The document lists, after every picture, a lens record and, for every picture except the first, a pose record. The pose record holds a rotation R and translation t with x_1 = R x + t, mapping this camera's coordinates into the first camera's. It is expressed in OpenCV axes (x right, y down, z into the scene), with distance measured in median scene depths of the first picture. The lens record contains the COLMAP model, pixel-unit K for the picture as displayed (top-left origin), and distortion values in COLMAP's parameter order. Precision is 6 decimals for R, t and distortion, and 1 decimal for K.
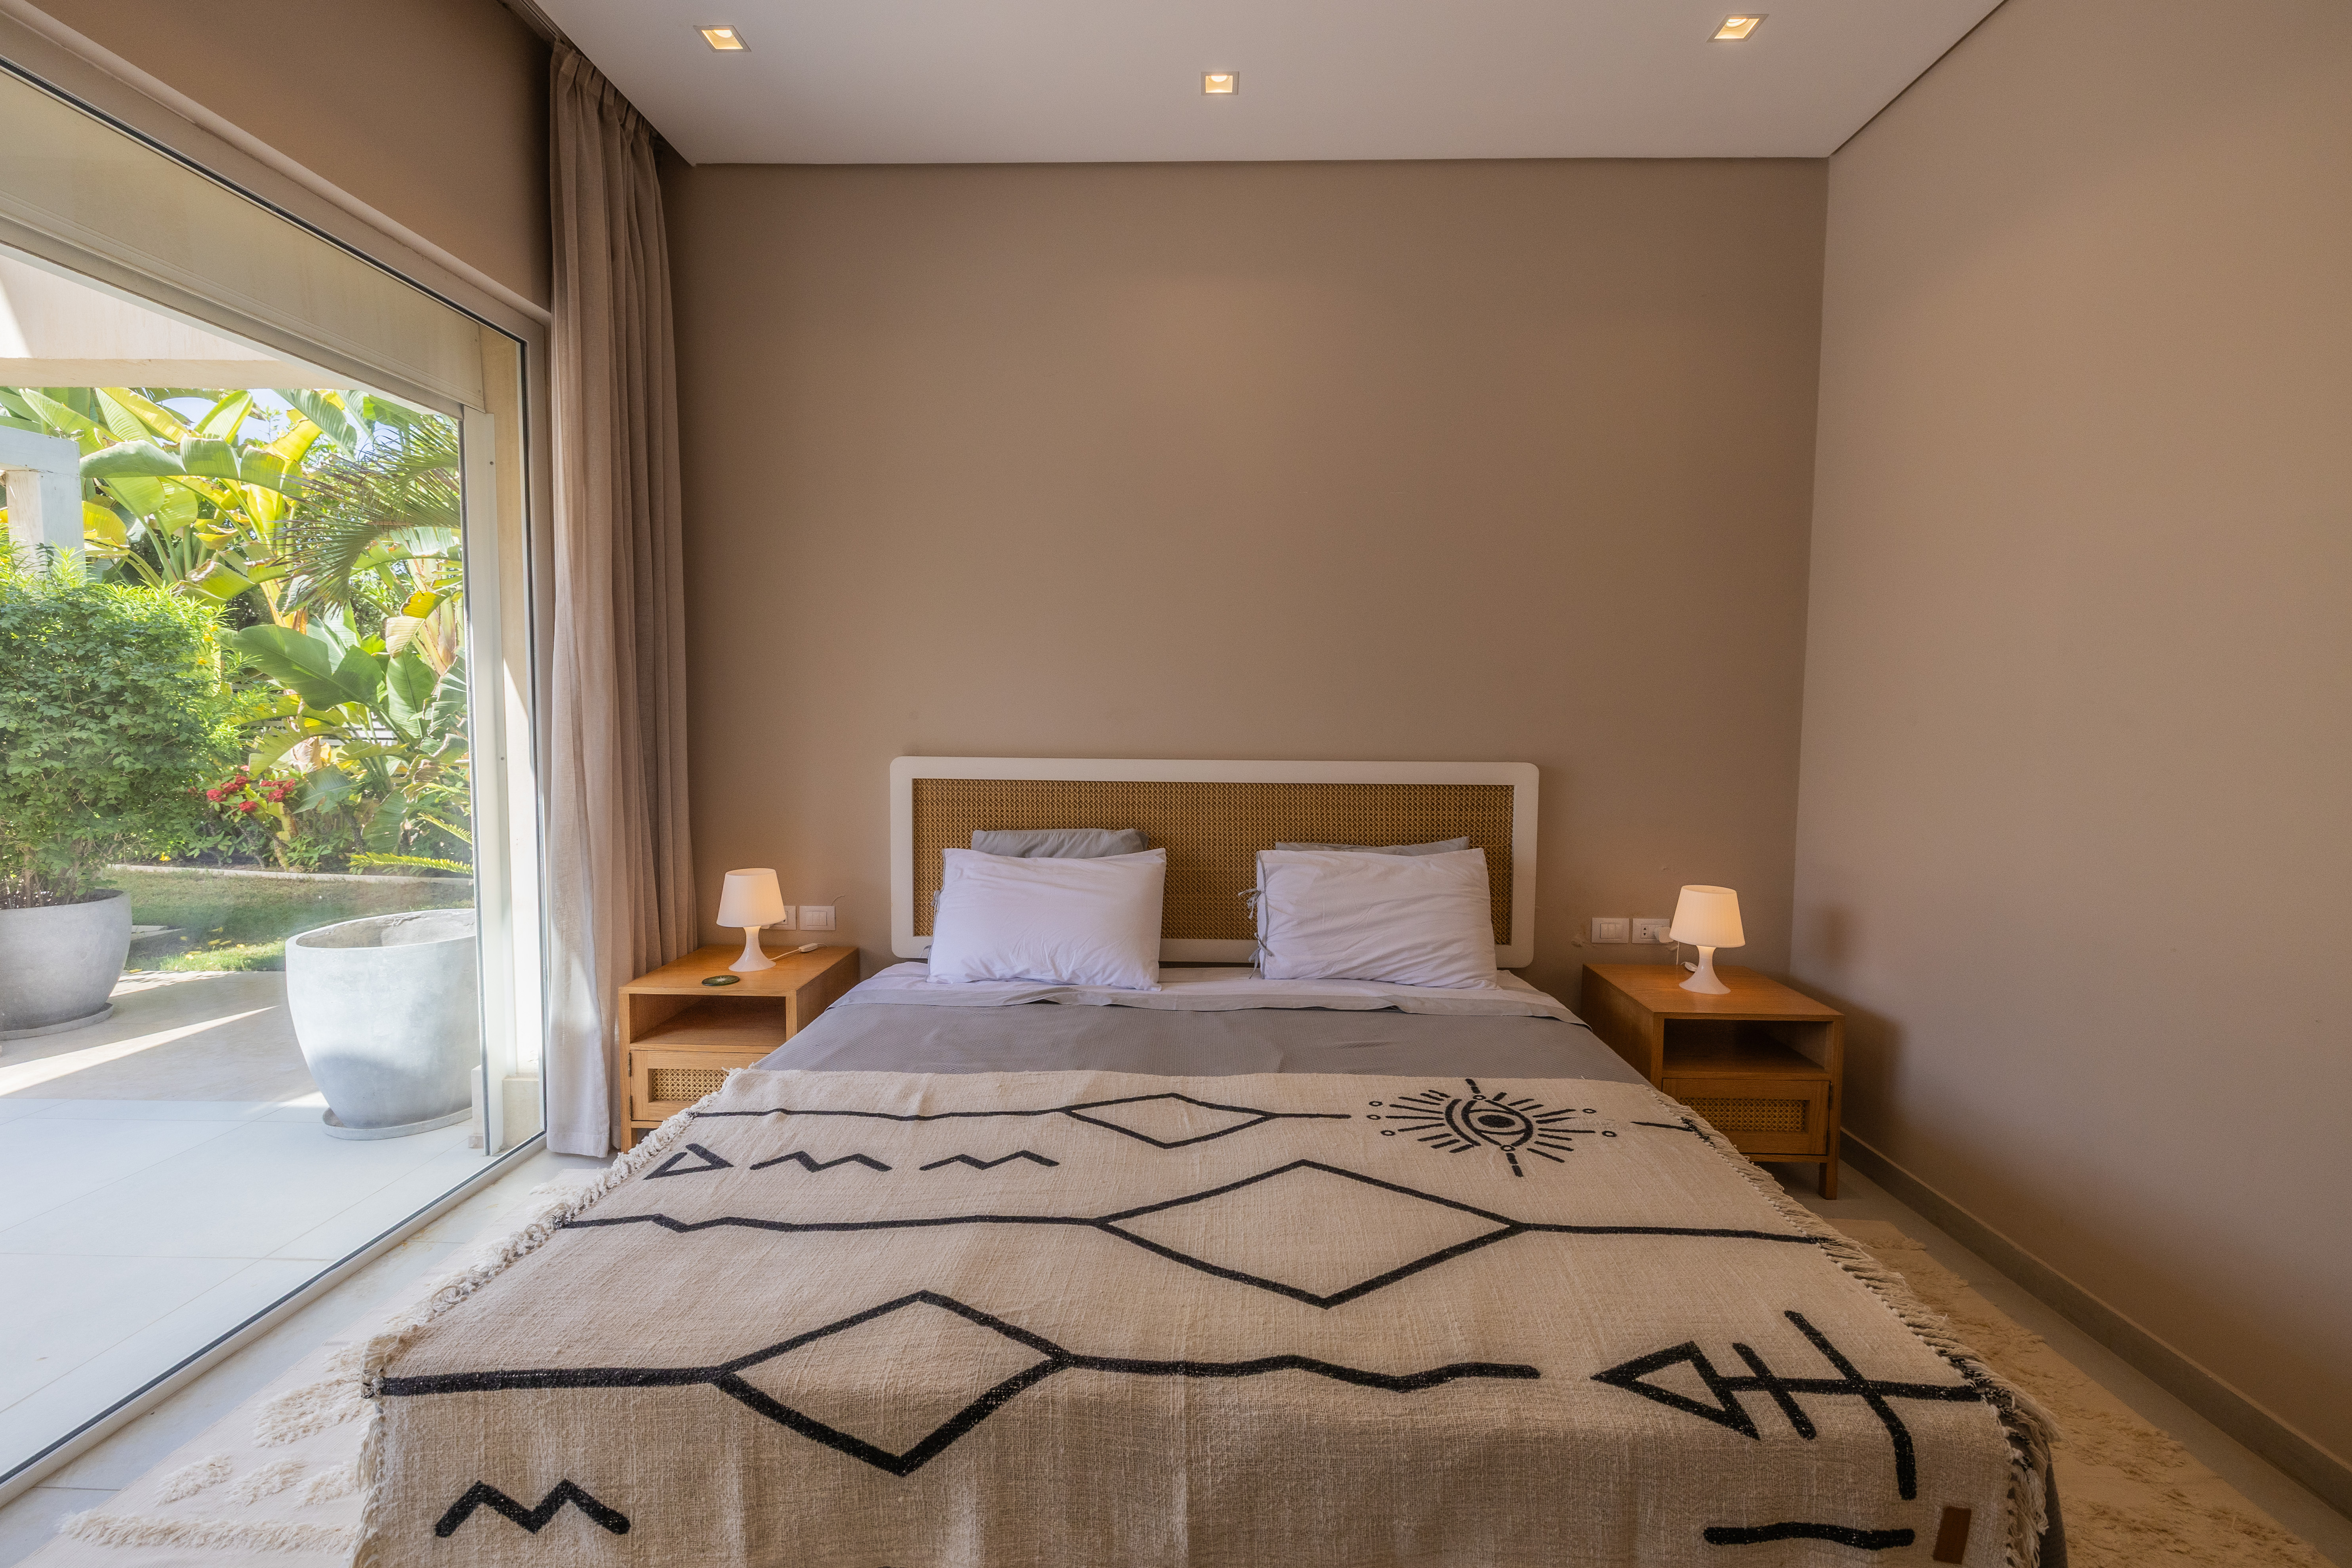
lens RADIAL K [[990.6, 0, 1176.1], [0, 990.6, 768.9], [0, 0, 1]] dist [-0.000811, -0.000123]
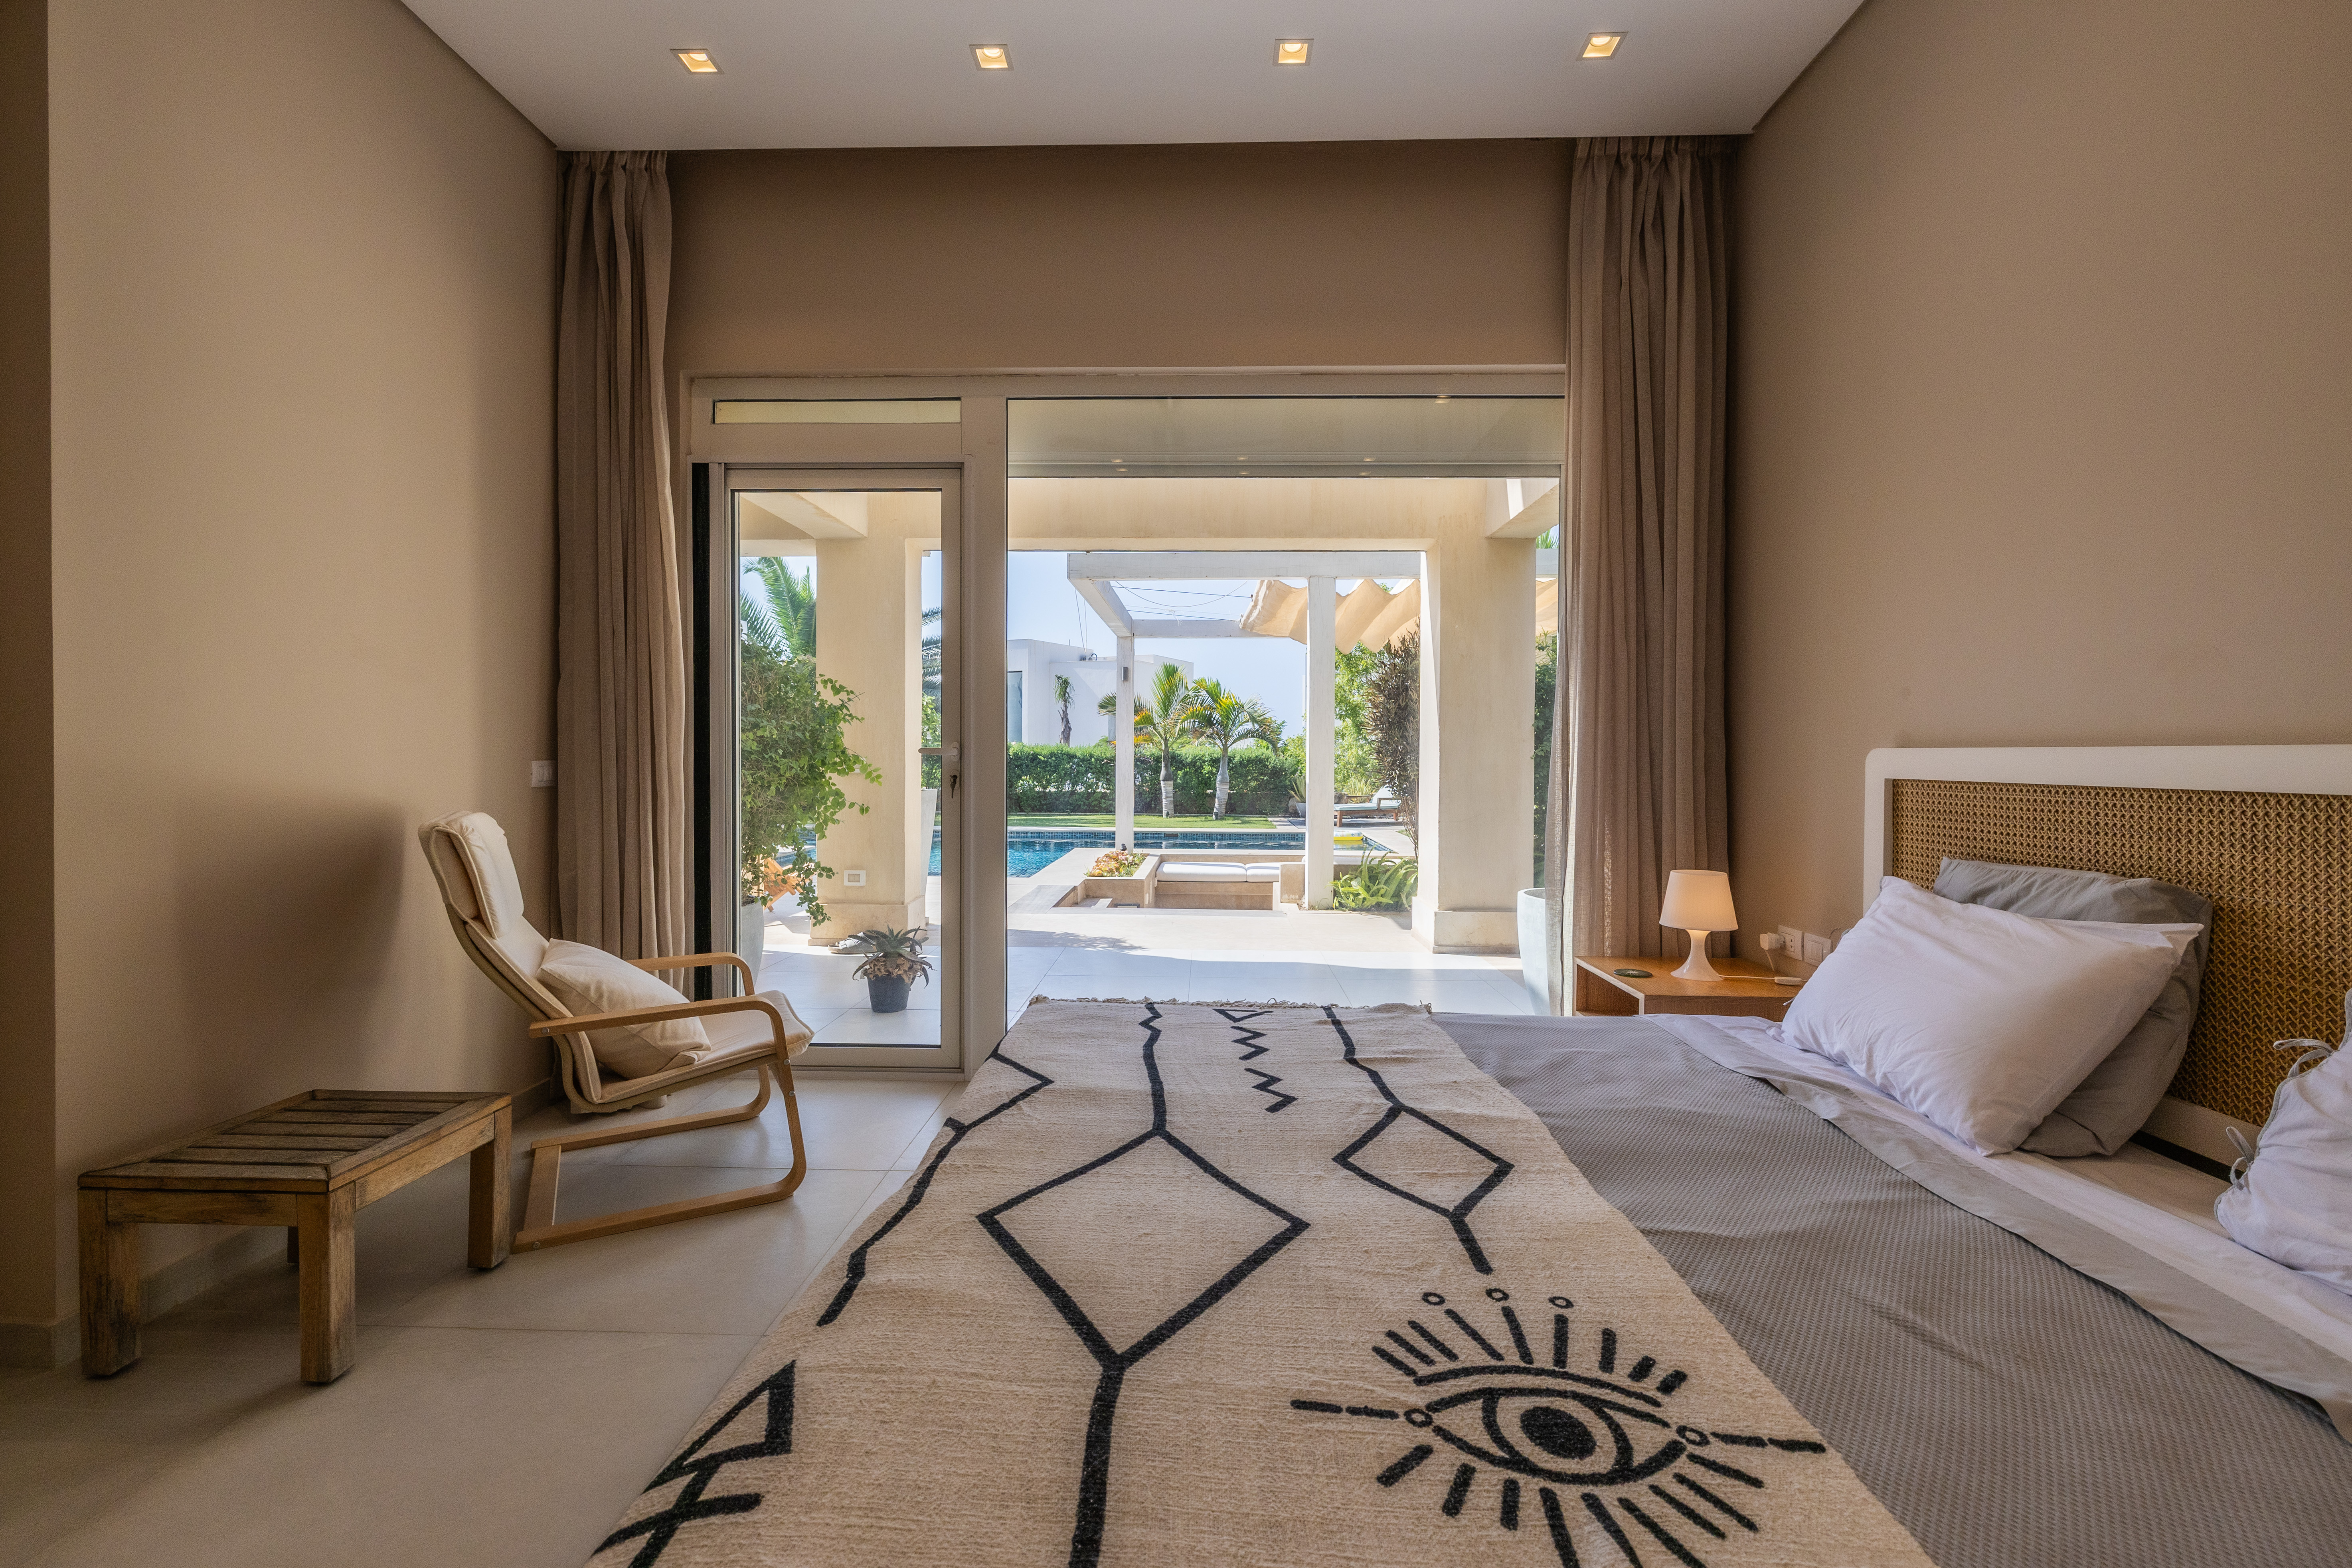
lens RADIAL K [[1012.9, 0, 1177.5], [0, 1012.9, 753.2], [0, 0, 1]] dist [-0.000237, -0.000036]
pose [[0.005307, -0.007982, -0.999954, 0.765008], [-0.070993, 0.997442, -0.008338, 0.056391], [0.997463, 0.071034, 0.004727, 0.770541]]
